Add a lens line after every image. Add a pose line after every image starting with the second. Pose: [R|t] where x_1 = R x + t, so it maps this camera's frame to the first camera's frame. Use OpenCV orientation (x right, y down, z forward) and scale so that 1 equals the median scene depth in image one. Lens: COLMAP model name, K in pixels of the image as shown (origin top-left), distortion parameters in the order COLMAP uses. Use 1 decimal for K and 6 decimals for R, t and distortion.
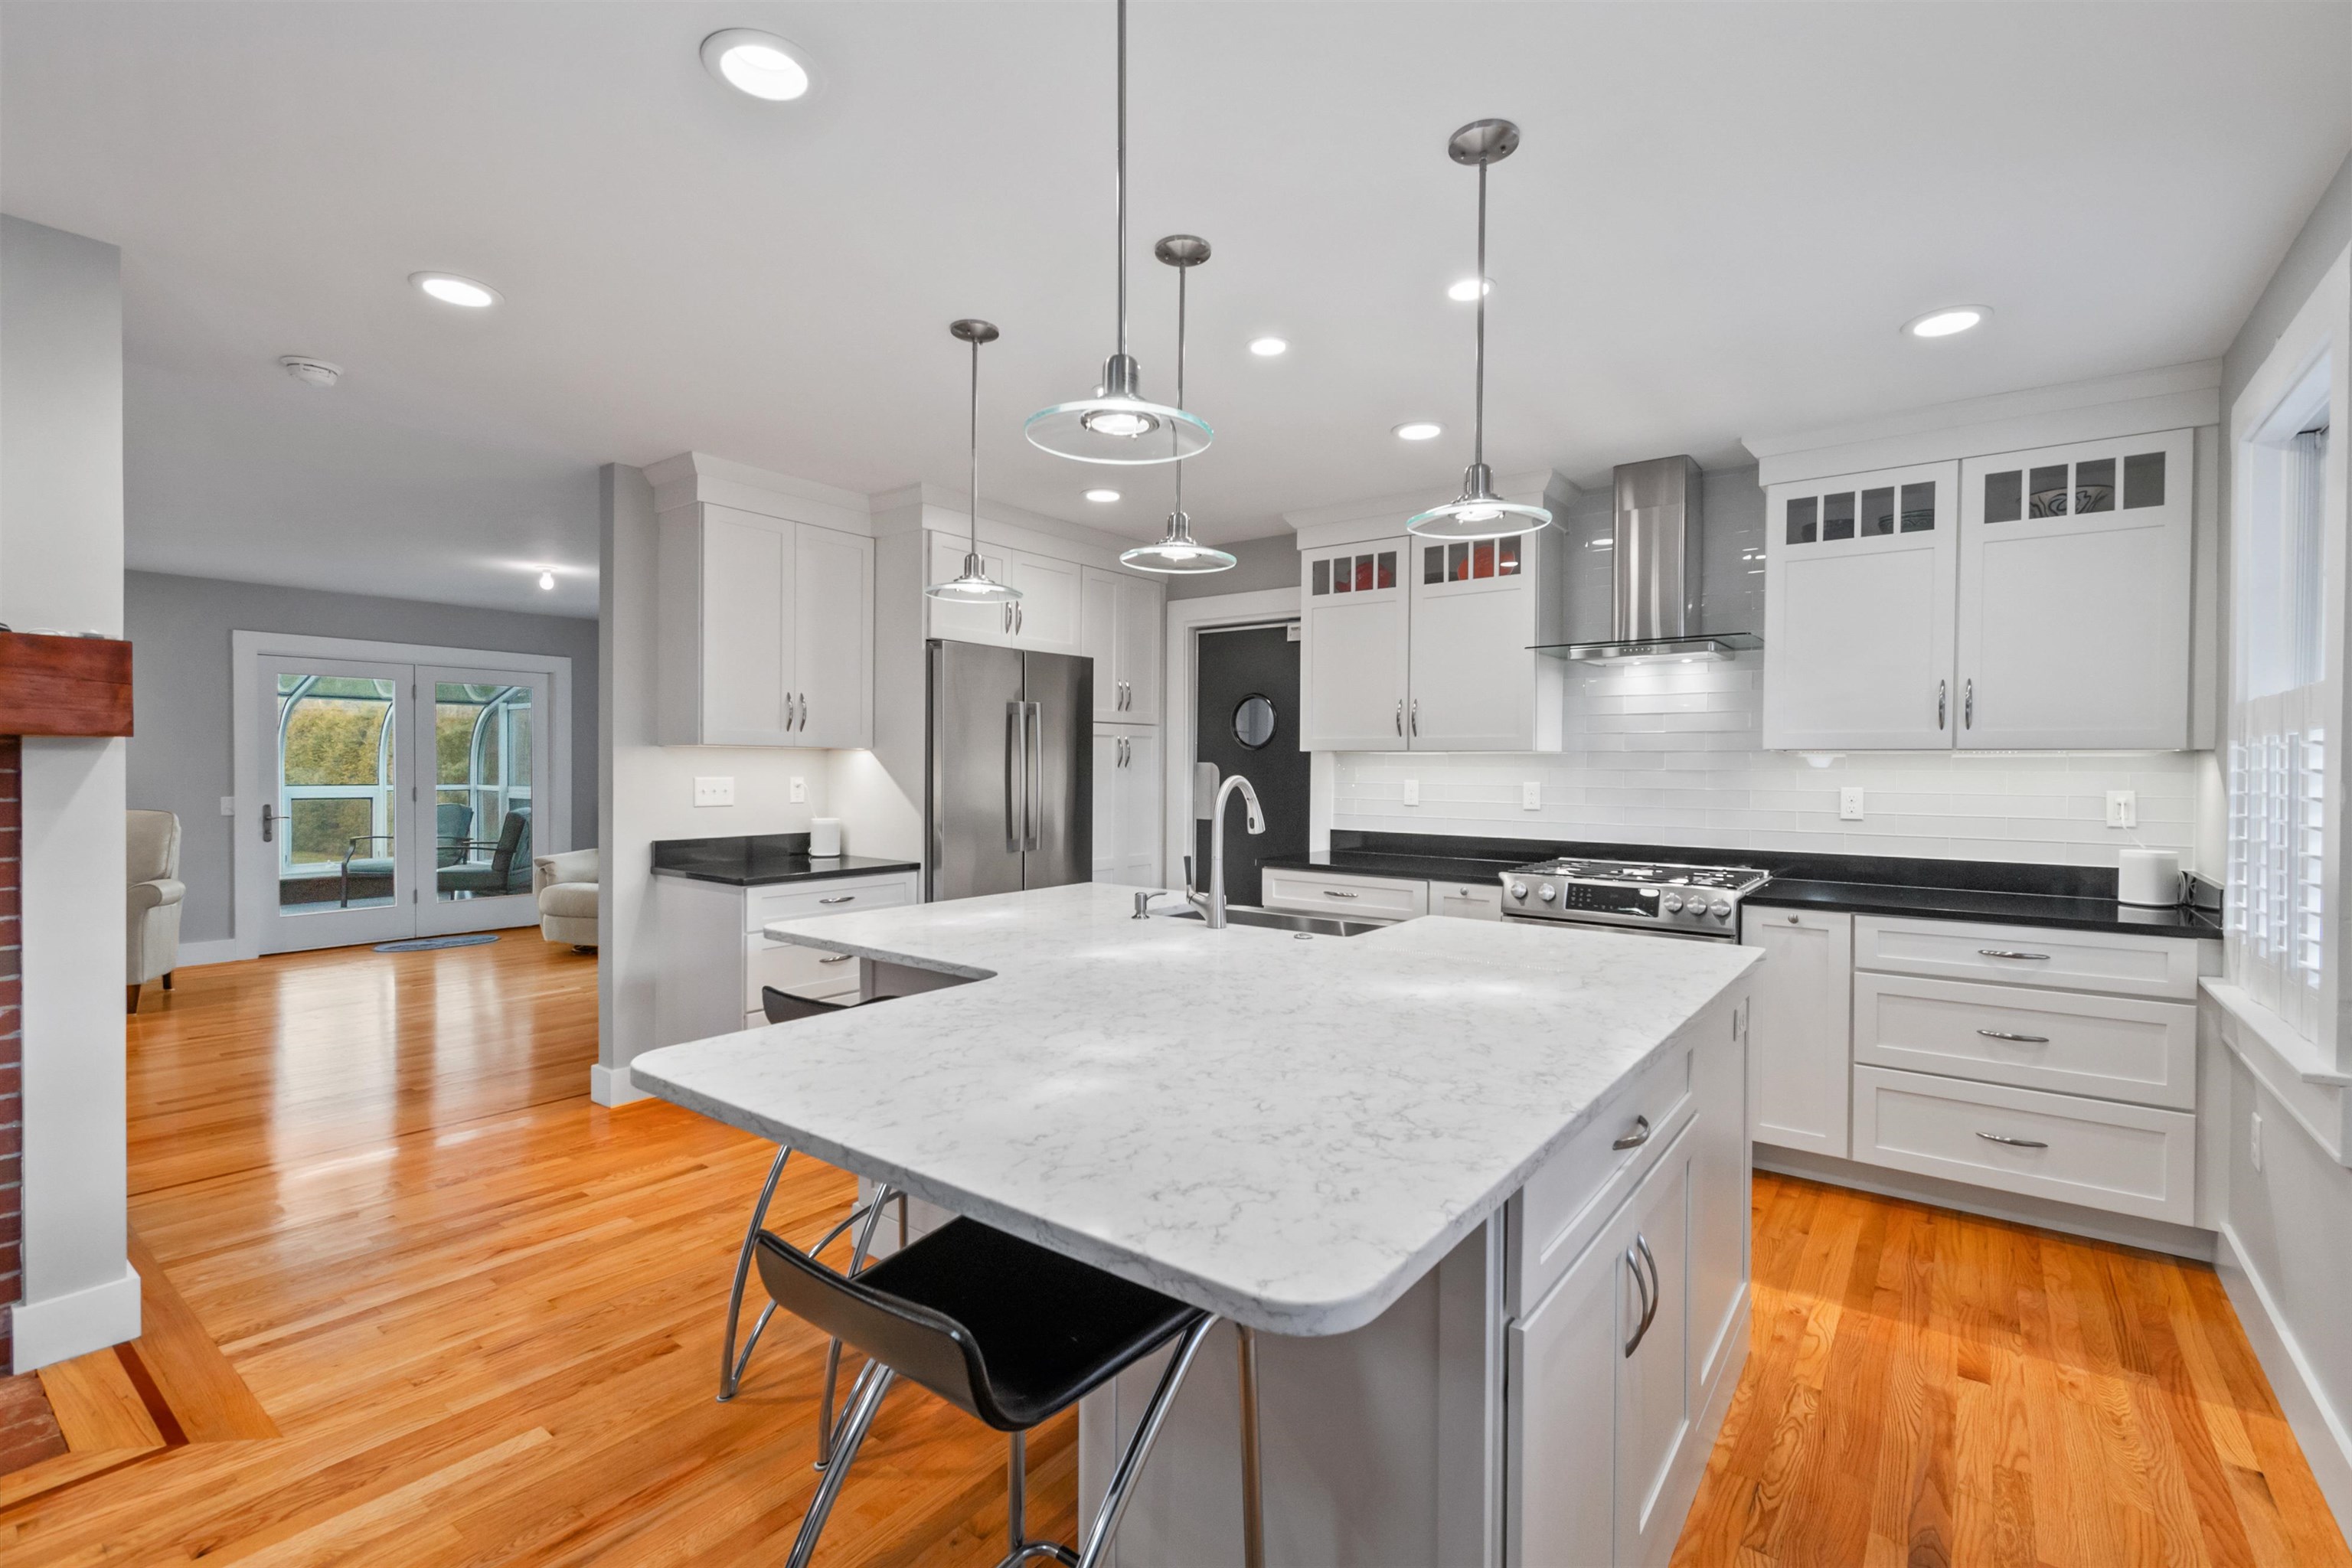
lens RADIAL K [[1044.3, 0, 1186.2], [0, 1044.3, 776.3], [0, 0, 1]] dist [0.011759, -0.008131]
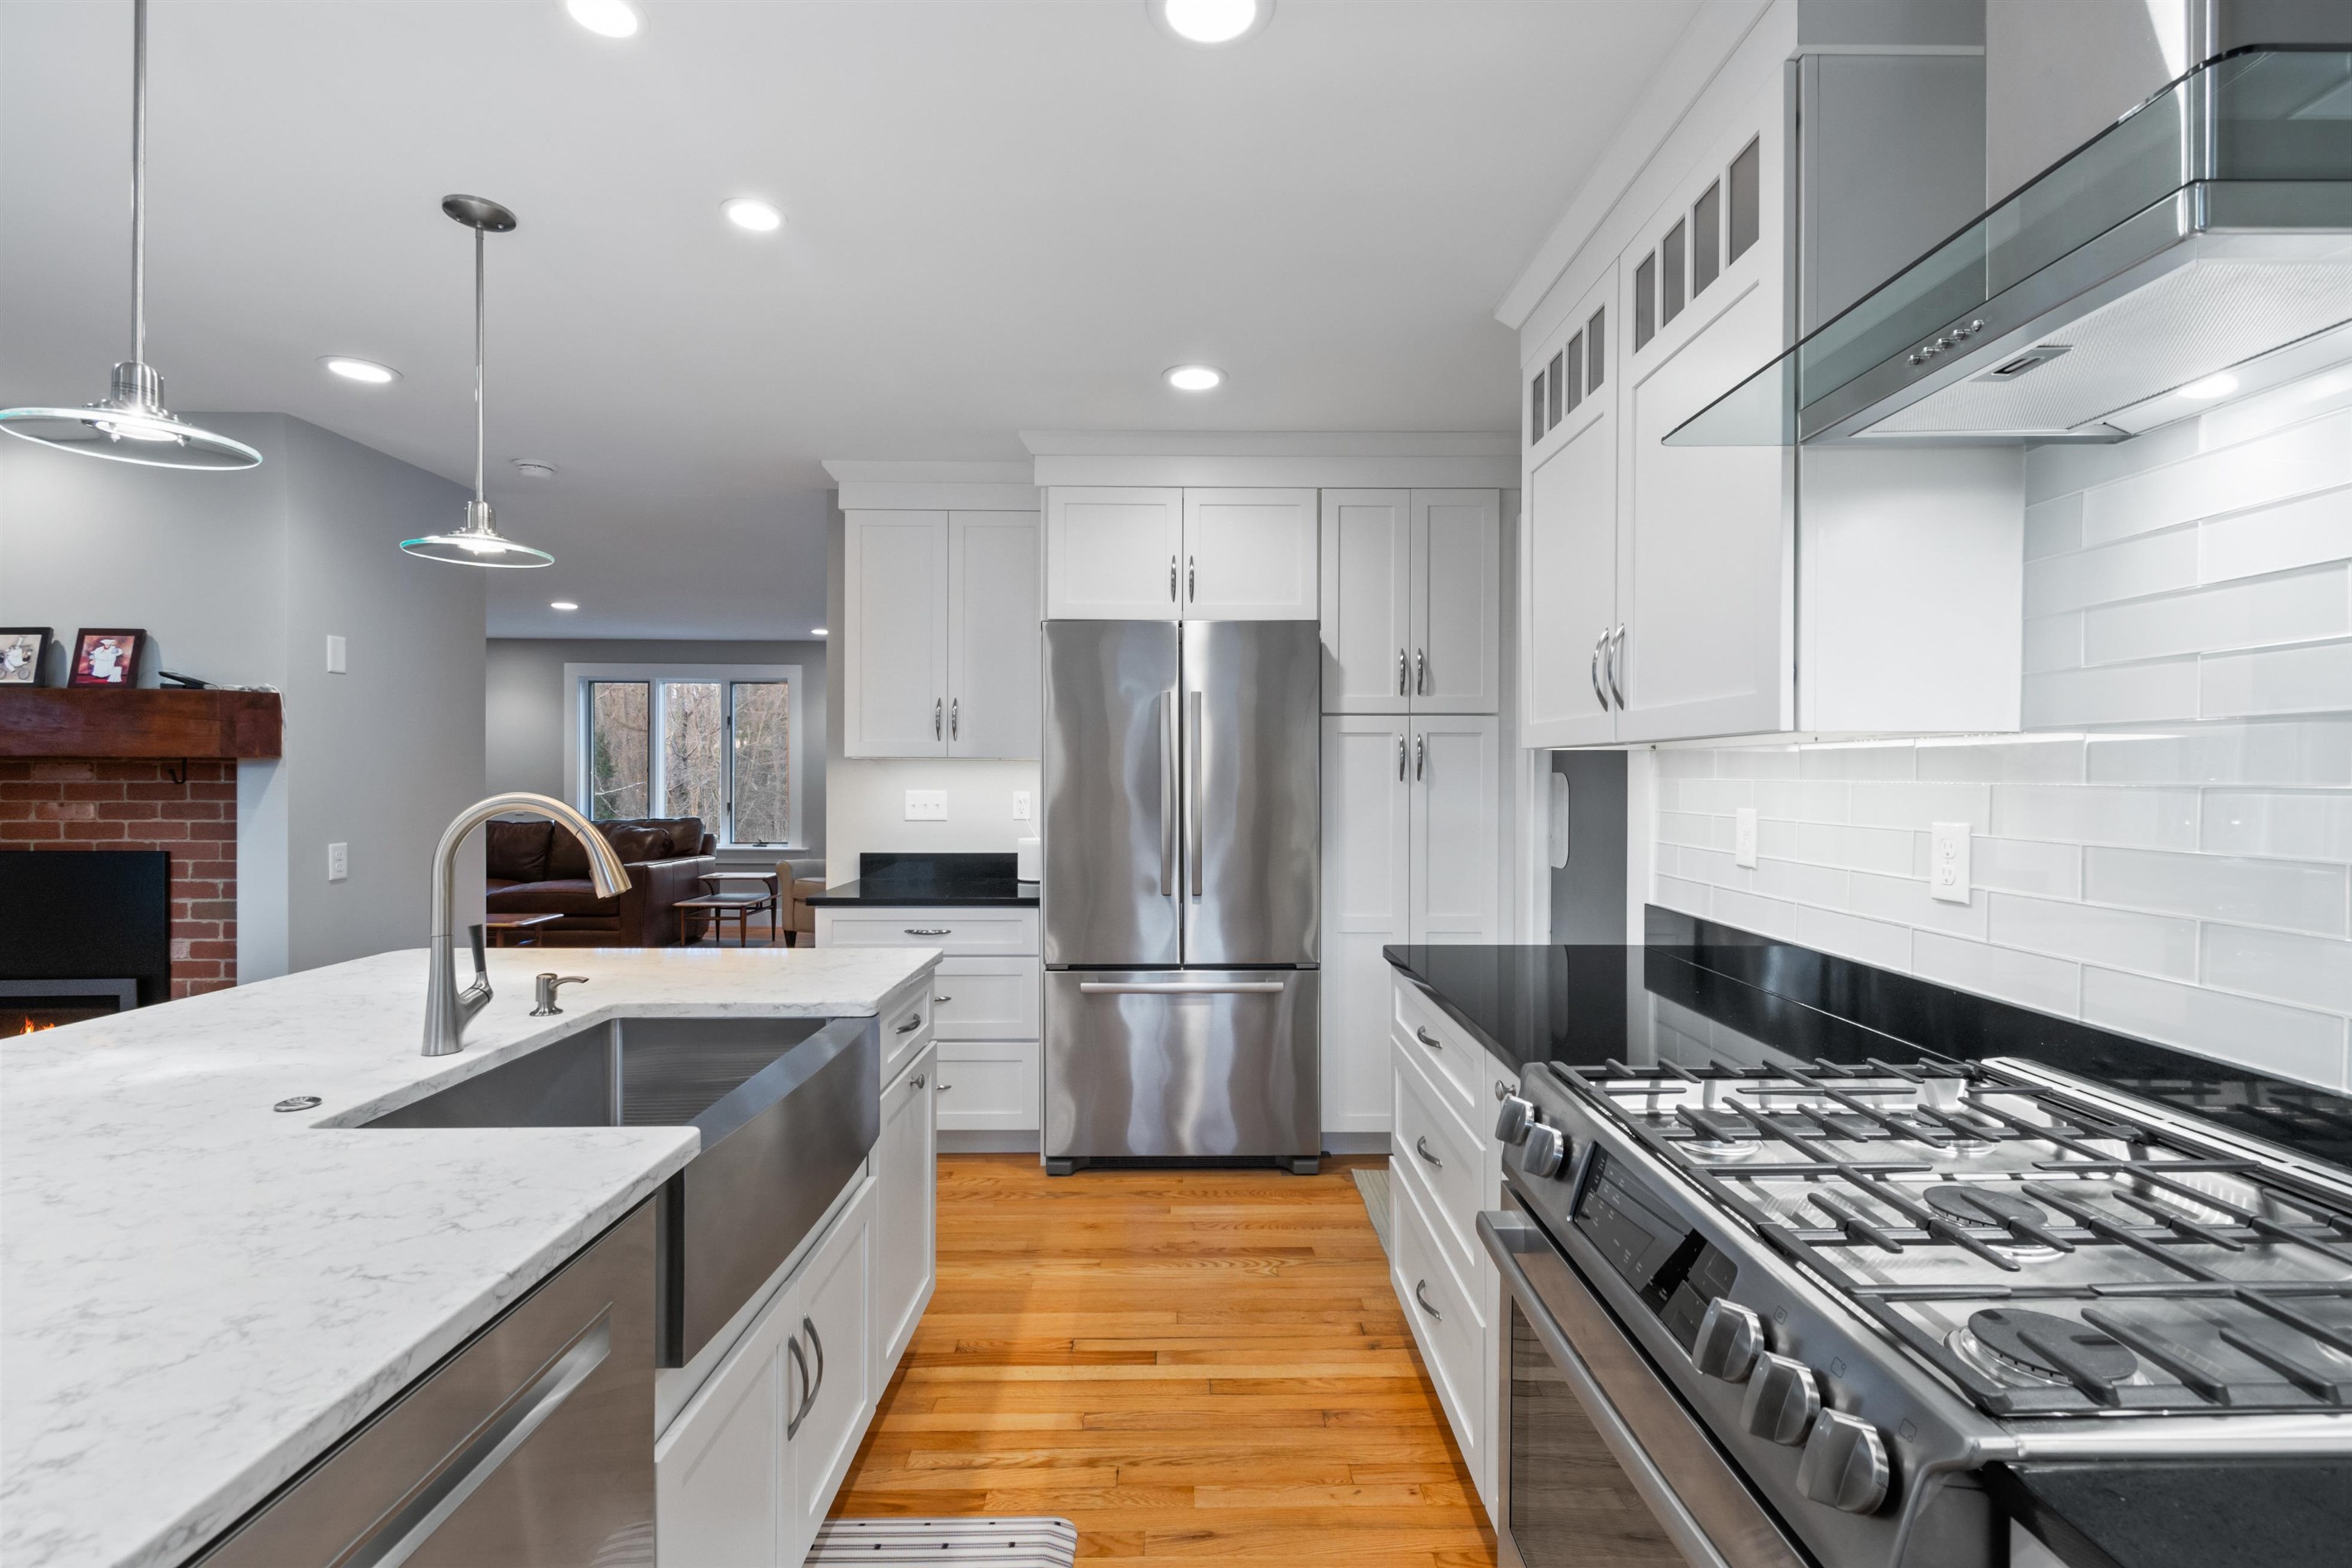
lens RADIAL K [[1042.7, 0, 1190.3], [0, 1042.7, 779.1], [0, 0, 1]] dist [0.009061, -0.005332]
pose [[0.612256, -0.001202, -0.790658, 0.497262], [-0.007238, 0.999948, -0.007125, -0.004667], [0.790626, 0.010086, 0.612216, 0.647726]]
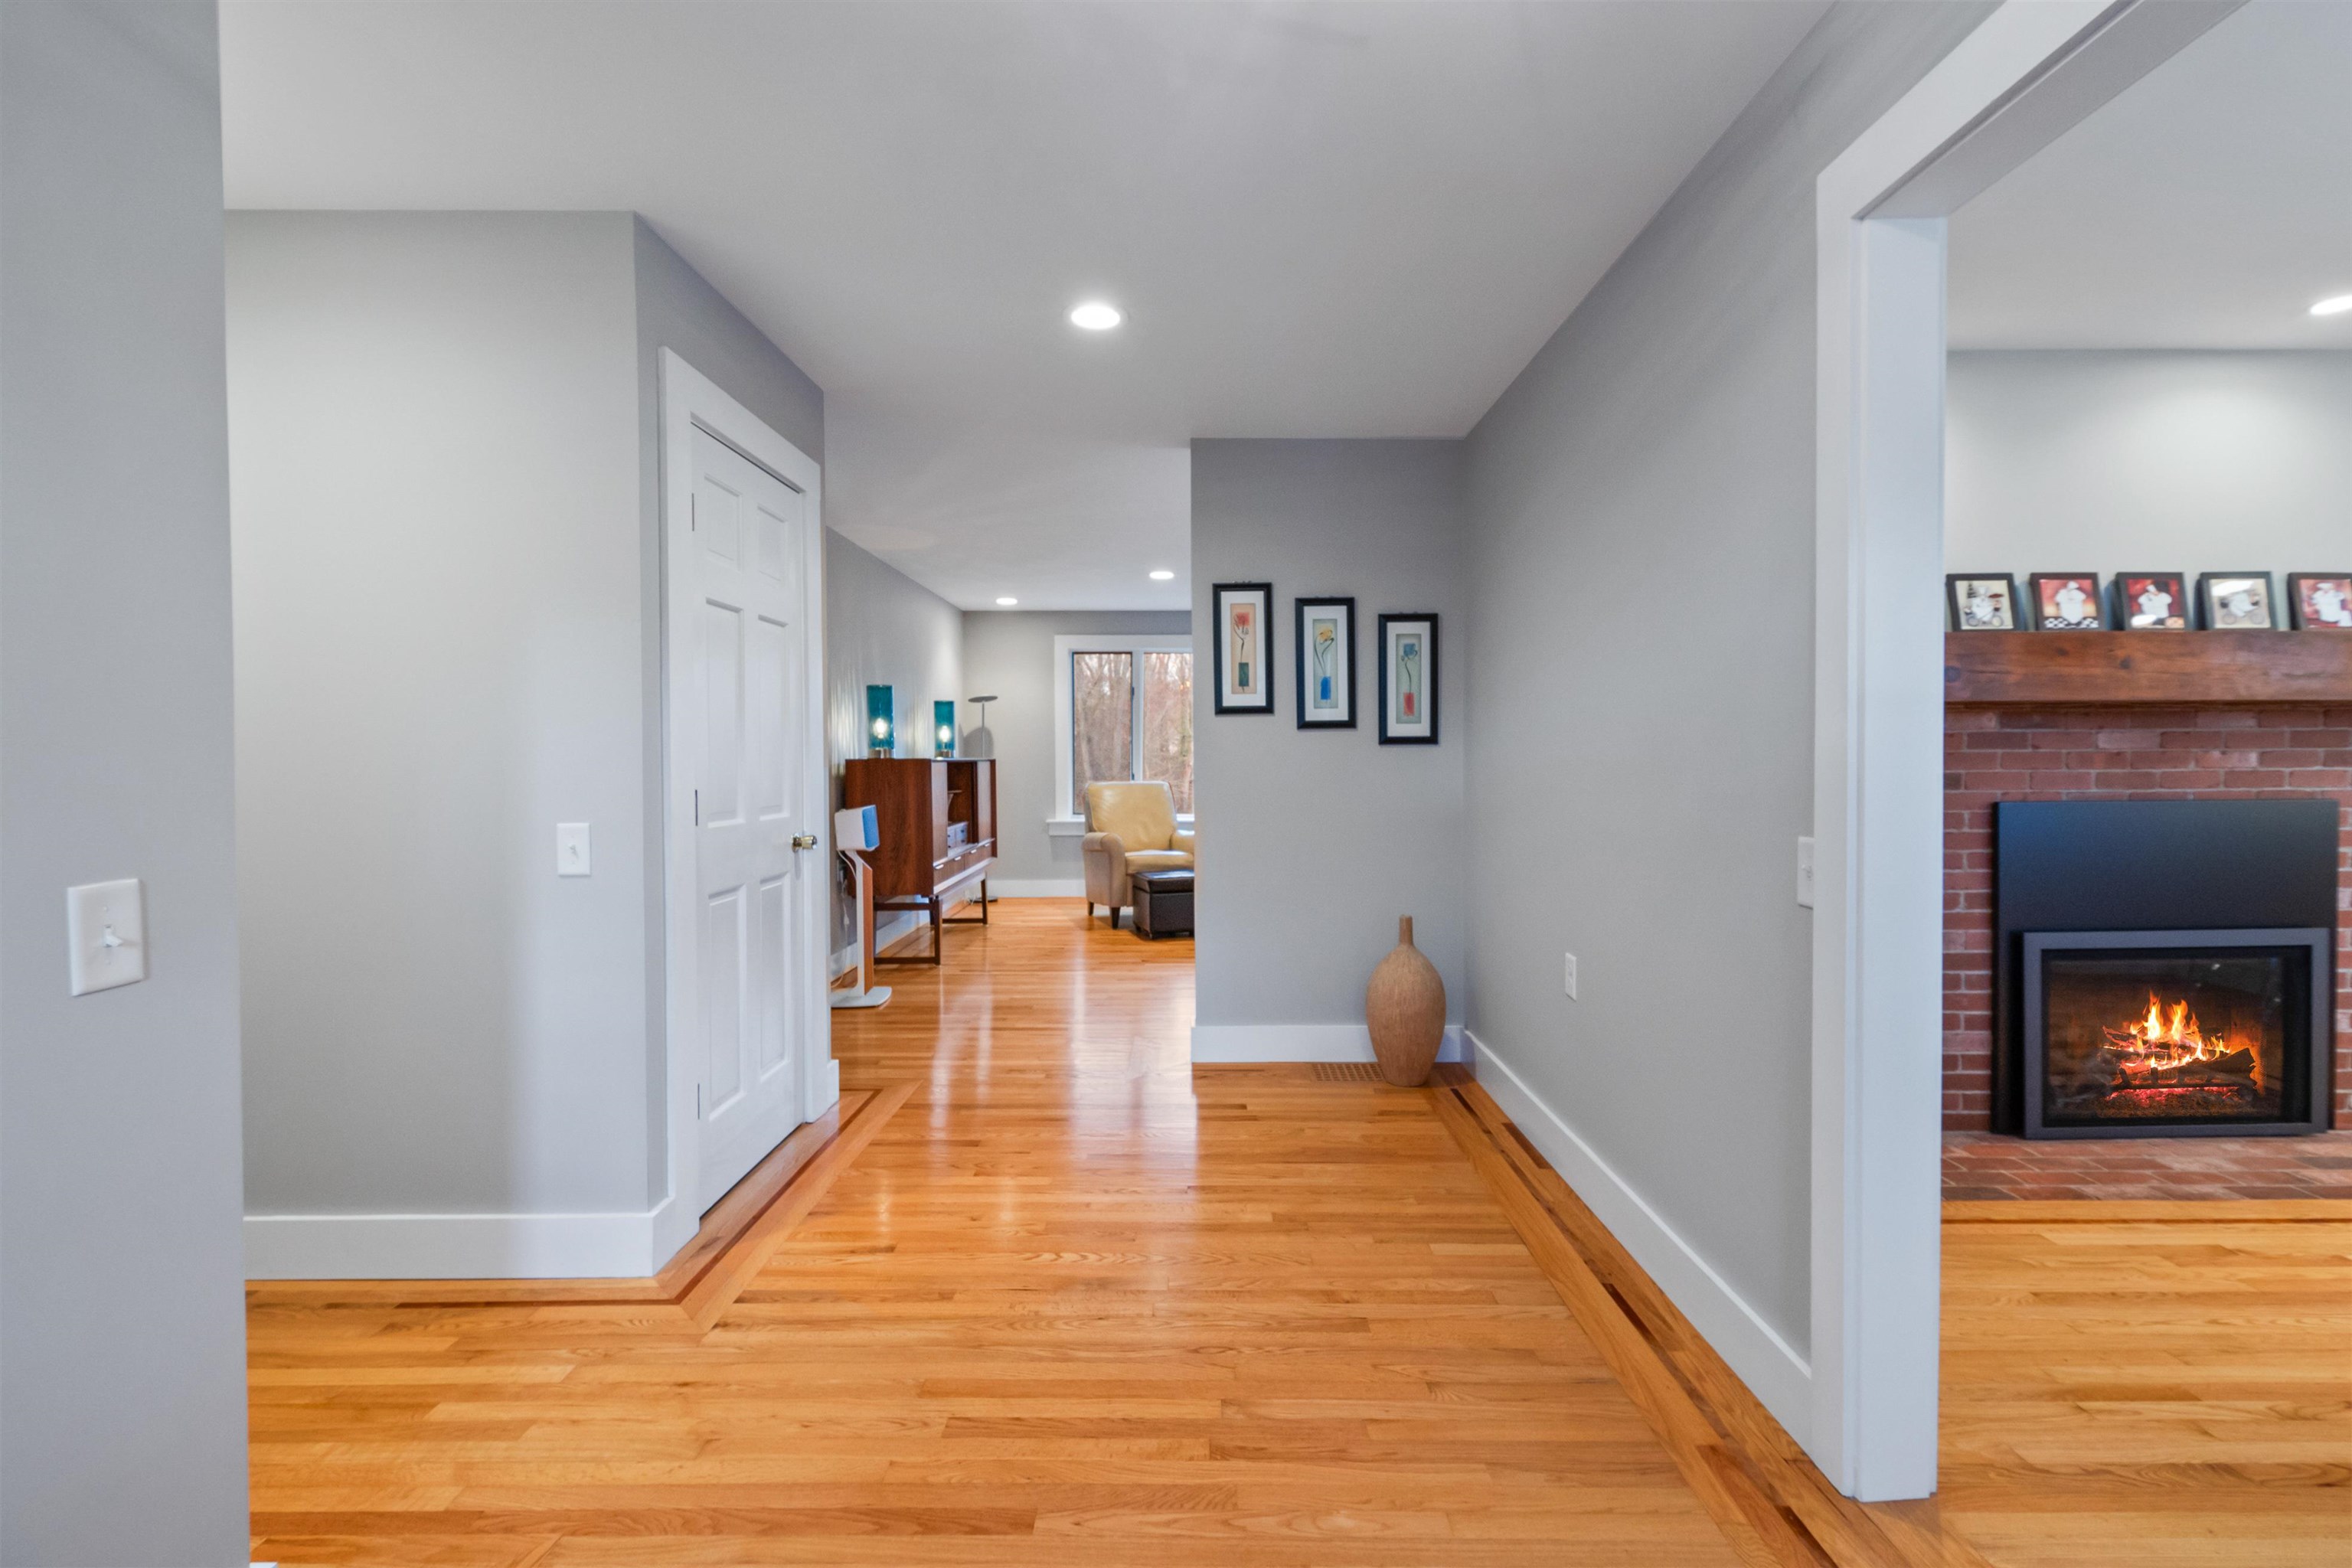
lens RADIAL K [[1029.9, 0, 1176.0], [0, 1029.9, 784.0], [0, 0, 1]] dist [0.003089, 0.000422]
pose [[0.608641, 0.013101, -0.793338, -0.572957], [-0.003647, 0.999899, 0.013714, 0.032764], [0.793437, -0.005454, 0.608627, -0.708217]]
